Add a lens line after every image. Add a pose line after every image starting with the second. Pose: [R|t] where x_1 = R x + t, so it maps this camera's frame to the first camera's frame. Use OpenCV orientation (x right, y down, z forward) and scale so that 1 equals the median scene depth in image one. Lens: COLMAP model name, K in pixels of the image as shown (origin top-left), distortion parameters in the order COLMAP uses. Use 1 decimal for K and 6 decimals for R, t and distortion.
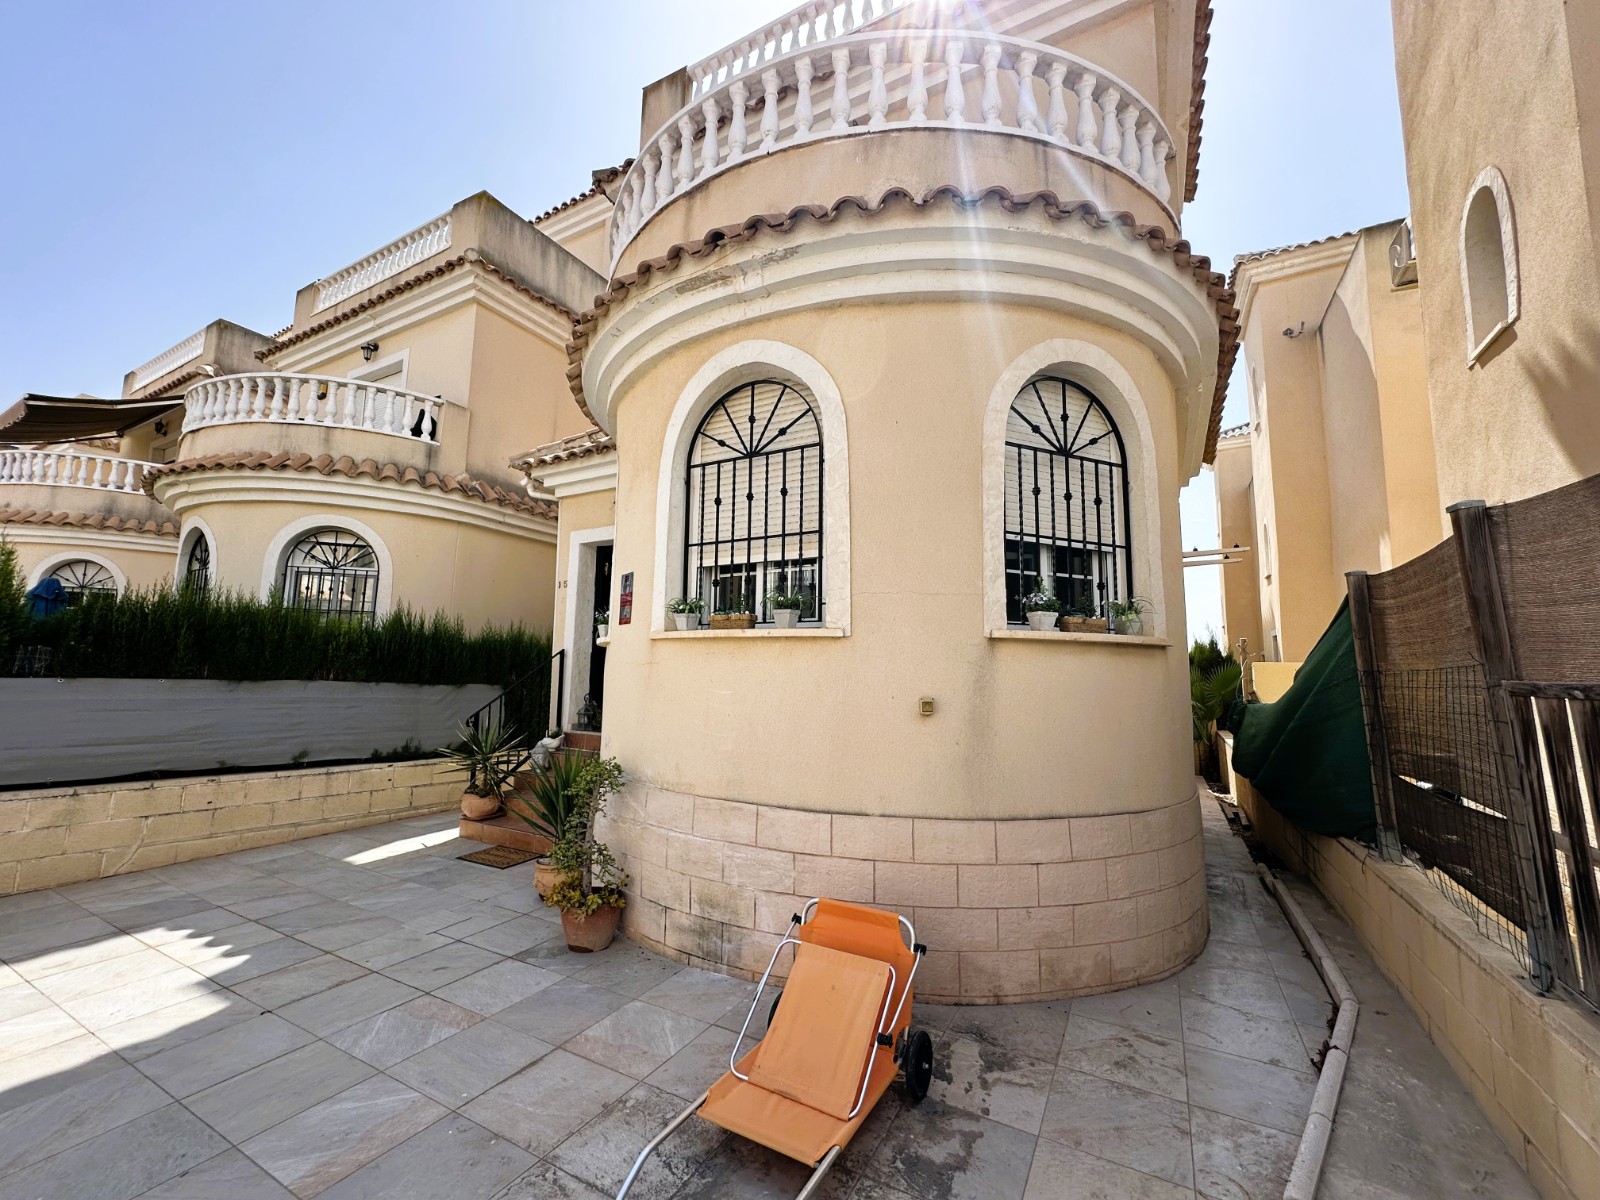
lens RADIAL K [[636.8, 0, 800.3], [0, 636.8, 601.3], [0, 0, 1]] dist [-0.000456, 0.000025]
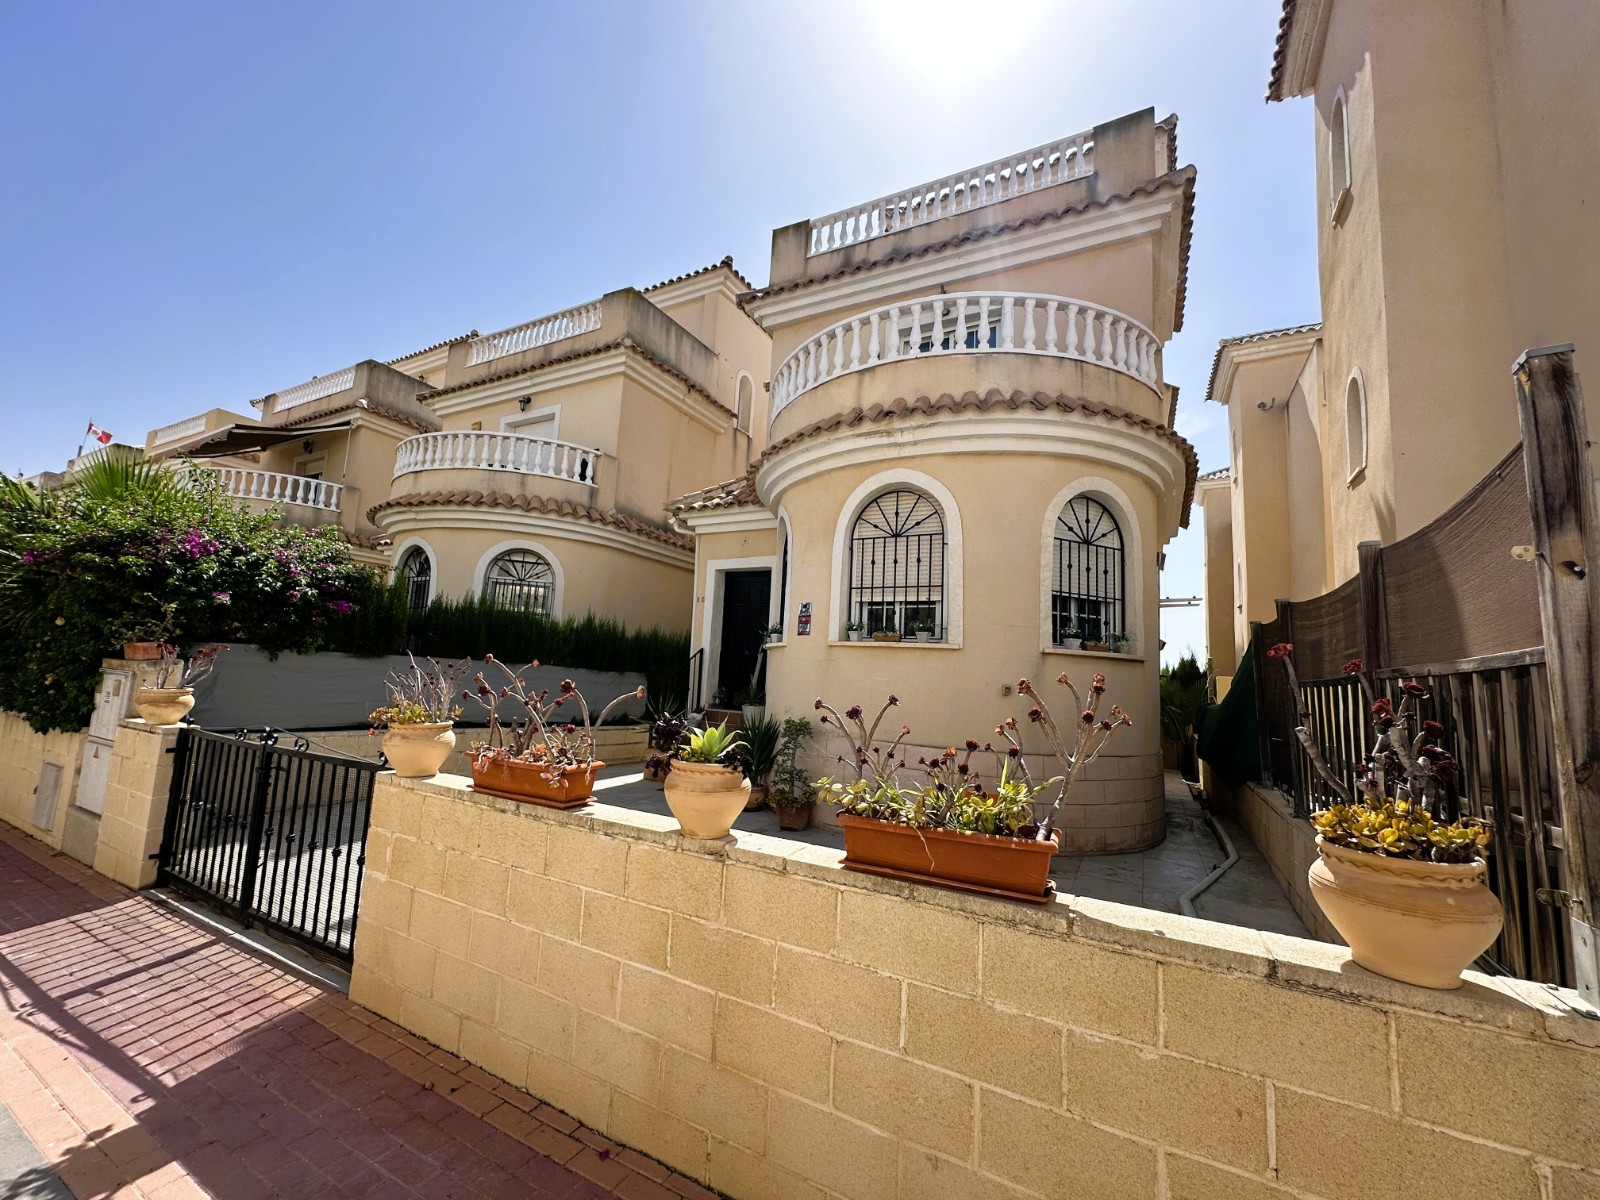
lens RADIAL K [[639.8, 0, 798.9], [0, 639.8, 602.1], [0, 0, 1]] dist [-0.001638, 0.000583]
pose [[0.999364, 0.035119, 0.006156, -0.326840], [-0.035094, 0.999375, -0.004178, -0.042243], [-0.006299, 0.003959, 0.999972, -0.637194]]
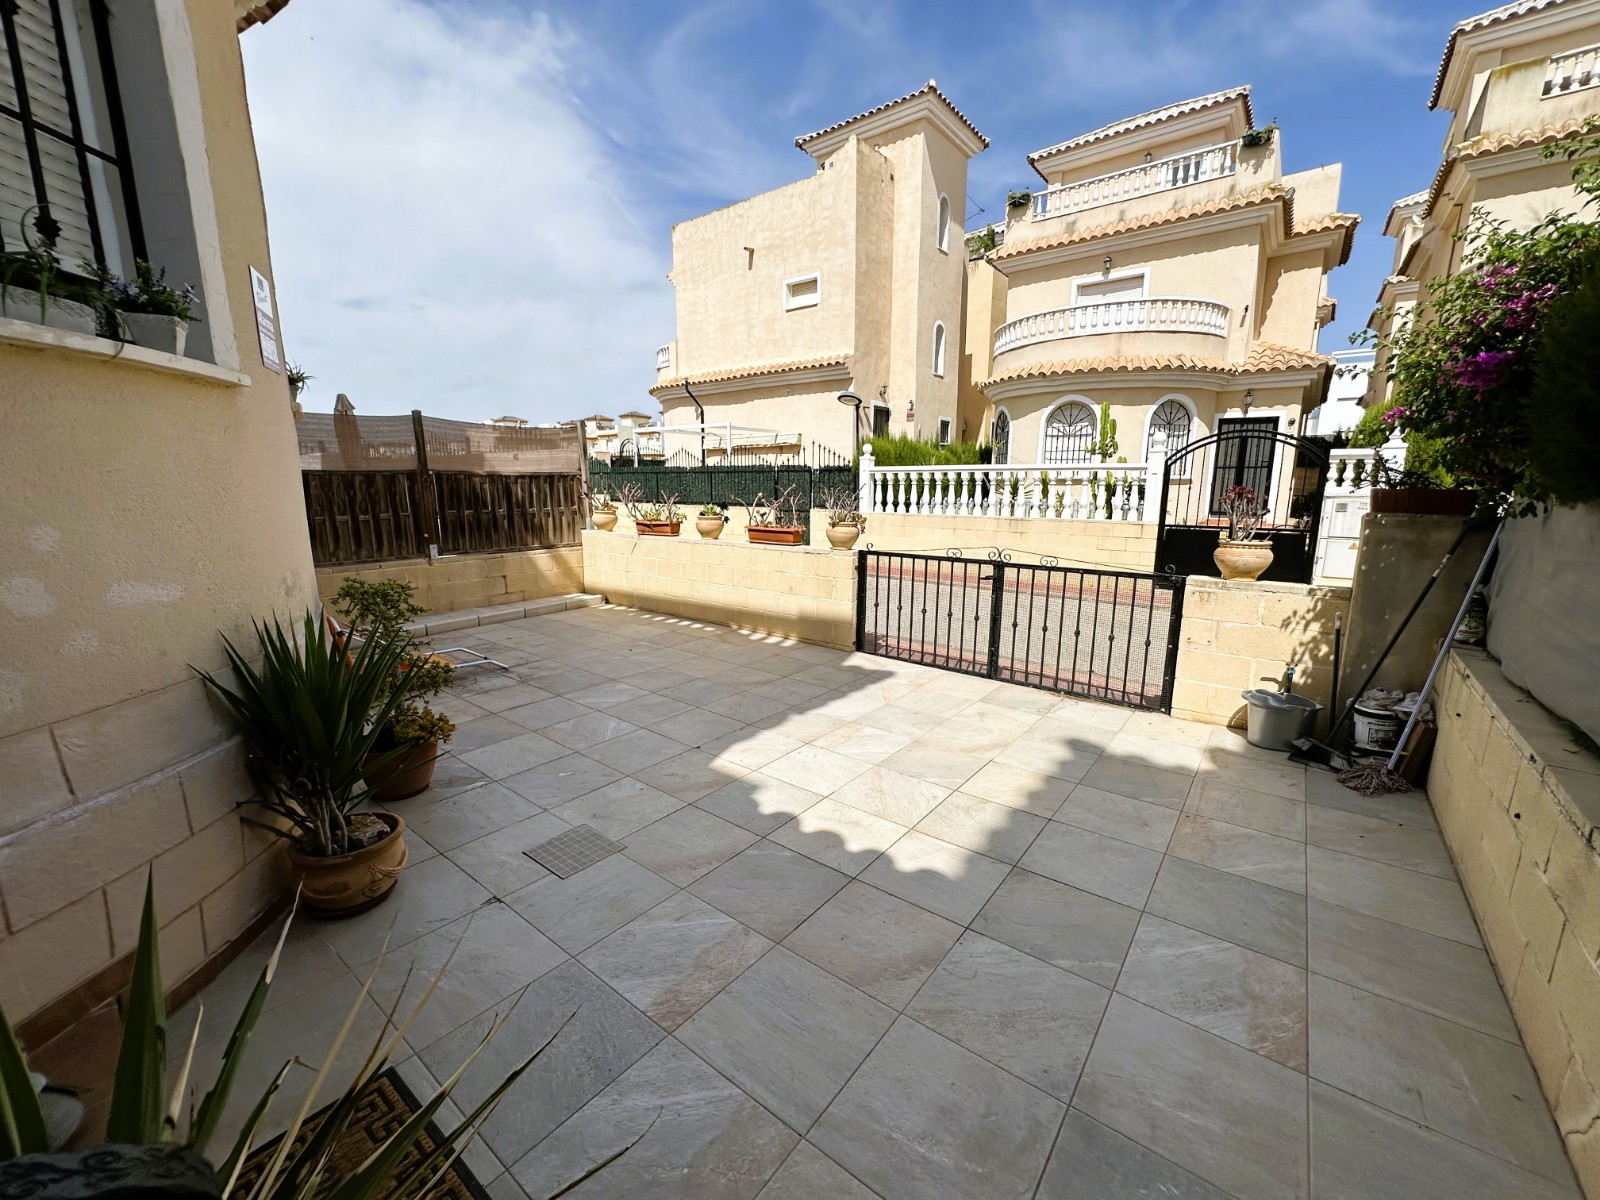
lens RADIAL K [[636.8, 0, 800.3], [0, 636.8, 601.3], [0, 0, 1]] dist [-0.000456, 0.000025]
pose [[-0.987383, -0.049464, 0.150425, -0.907779], [-0.039060, 0.996686, 0.071351, 0.198188], [-0.153456, 0.064575, -0.986043, 1.630921]]
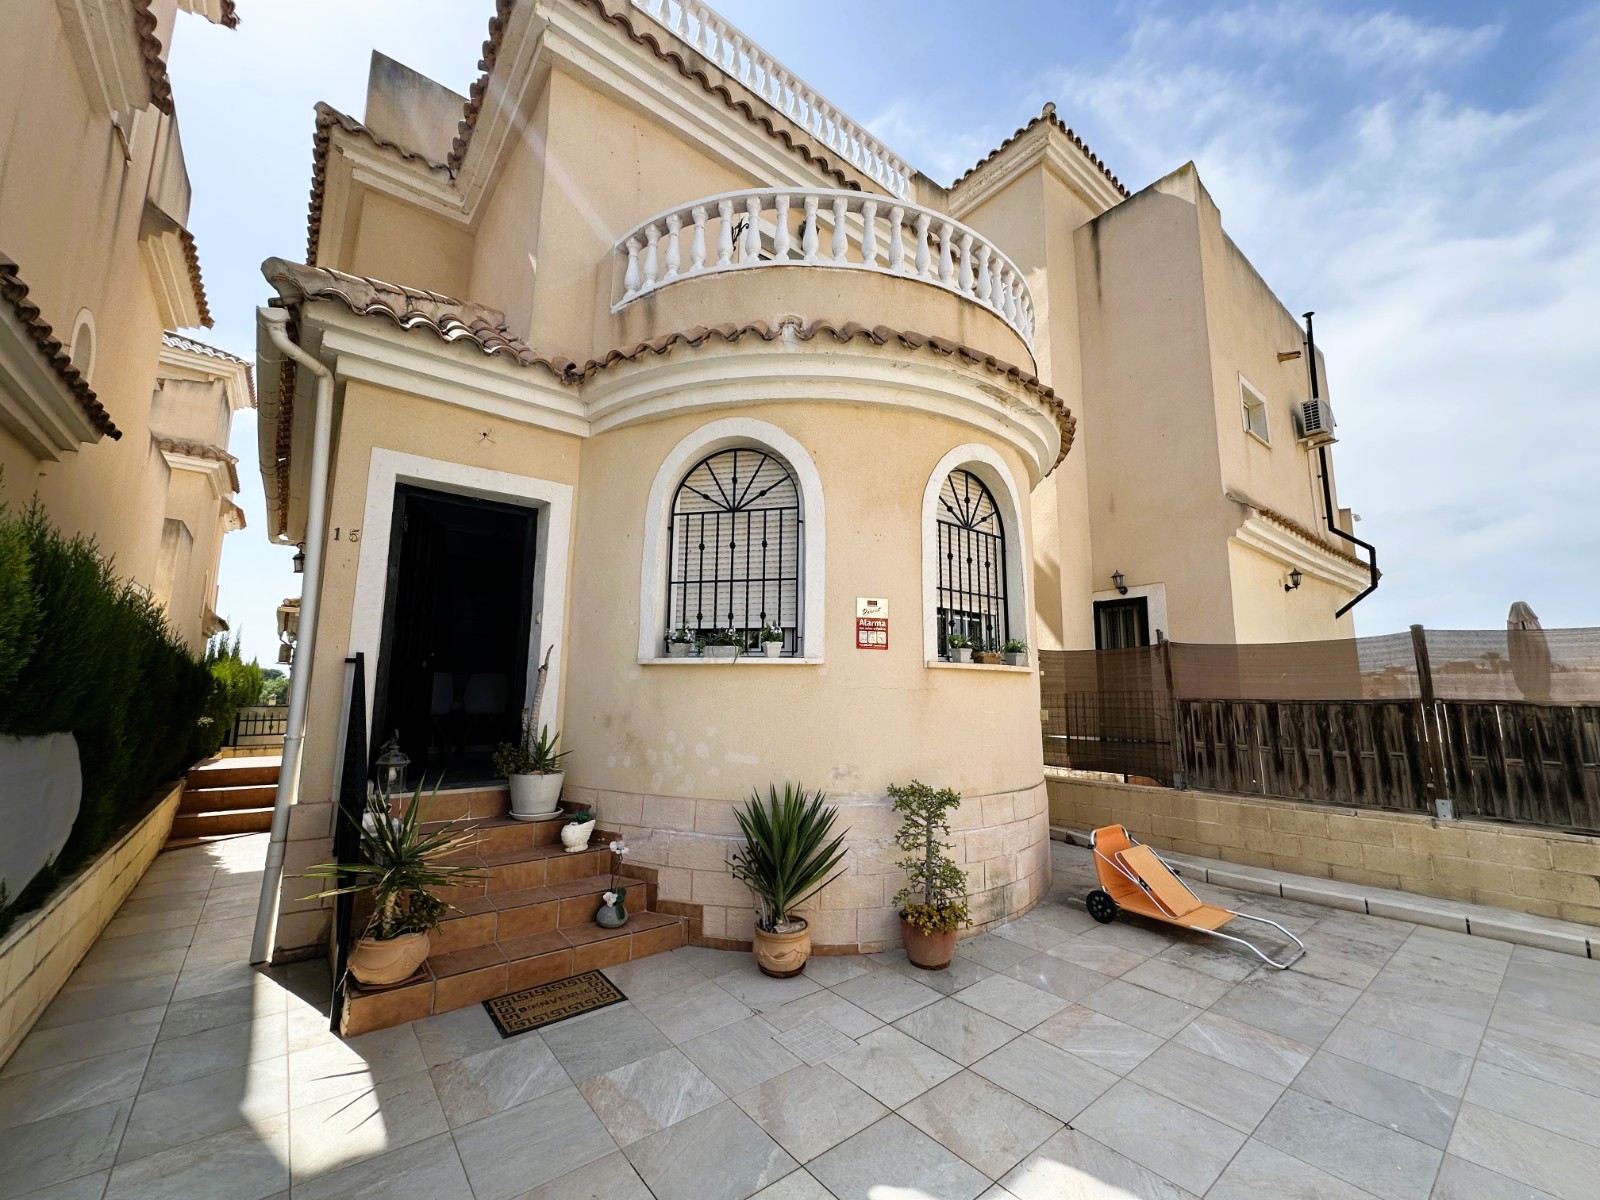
lens RADIAL K [[633.1, 0, 796.9], [0, 633.1, 604.1], [0, 0, 1]] dist [-0.001625, -0.000095]
pose [[0.382945, 0.116160, 0.916439, -1.343941], [-0.109869, 0.990748, -0.079668, 0.063166], [-0.917214, -0.070179, 0.392164, 0.786332]]
